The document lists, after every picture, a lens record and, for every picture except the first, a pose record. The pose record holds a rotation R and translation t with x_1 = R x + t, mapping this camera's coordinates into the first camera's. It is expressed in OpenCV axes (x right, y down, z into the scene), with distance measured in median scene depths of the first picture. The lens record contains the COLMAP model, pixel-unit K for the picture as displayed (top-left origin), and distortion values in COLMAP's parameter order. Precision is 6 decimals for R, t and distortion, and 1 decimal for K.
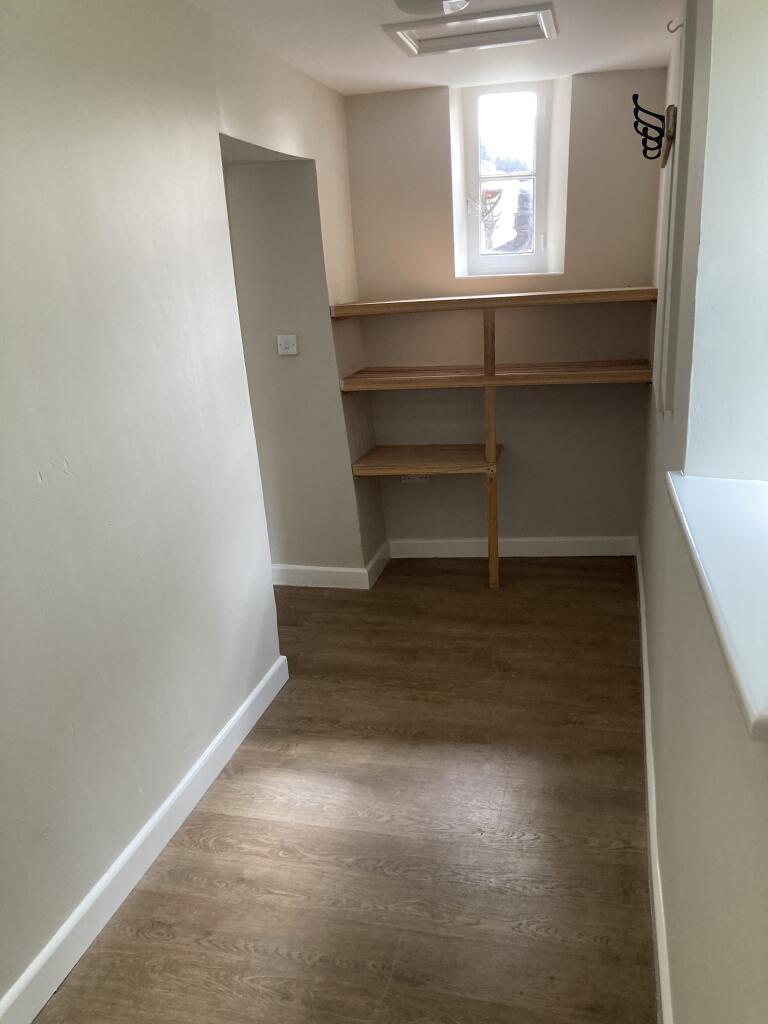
lens RADIAL K [[842.3, 0, 384.0], [0, 842.3, 512.0], [0, 0, 1]] dist [0.020013, -0.005778]
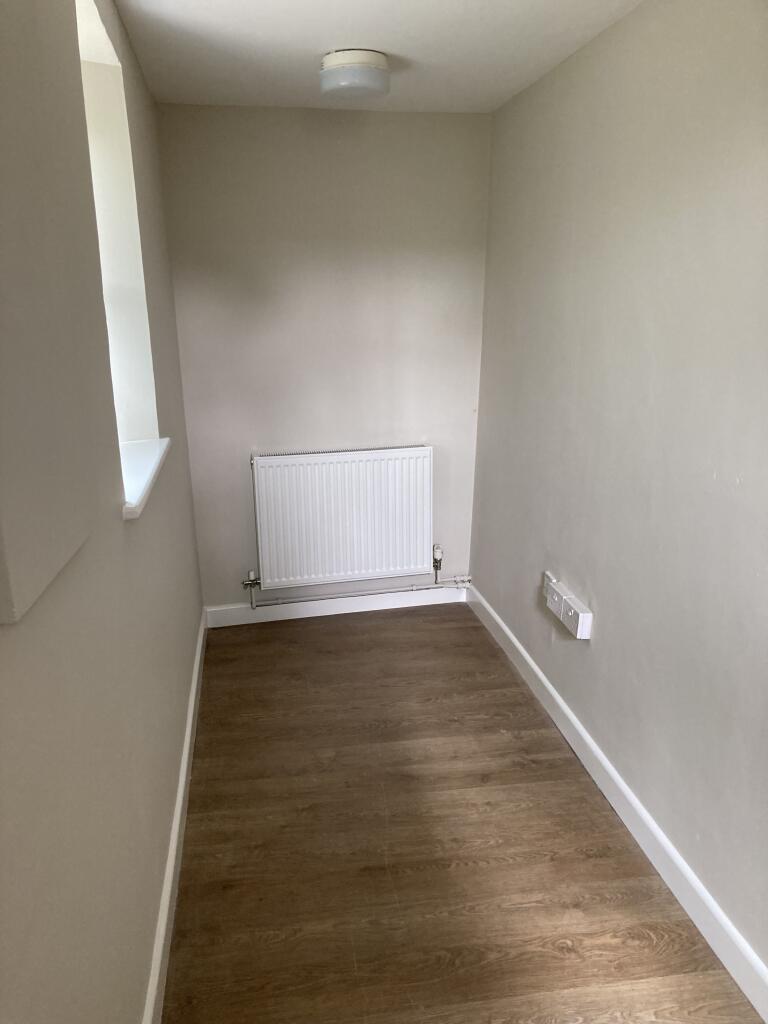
lens RADIAL K [[842.3, 0, 384.0], [0, 842.3, 512.0], [0, 0, 1]] dist [0.020013, -0.005778]
pose [[-0.917744, 0.159639, -0.363677, 0.338050], [-0.051942, 0.859561, 0.508387, -0.471725], [0.393761, 0.485459, -0.780565, 1.523365]]
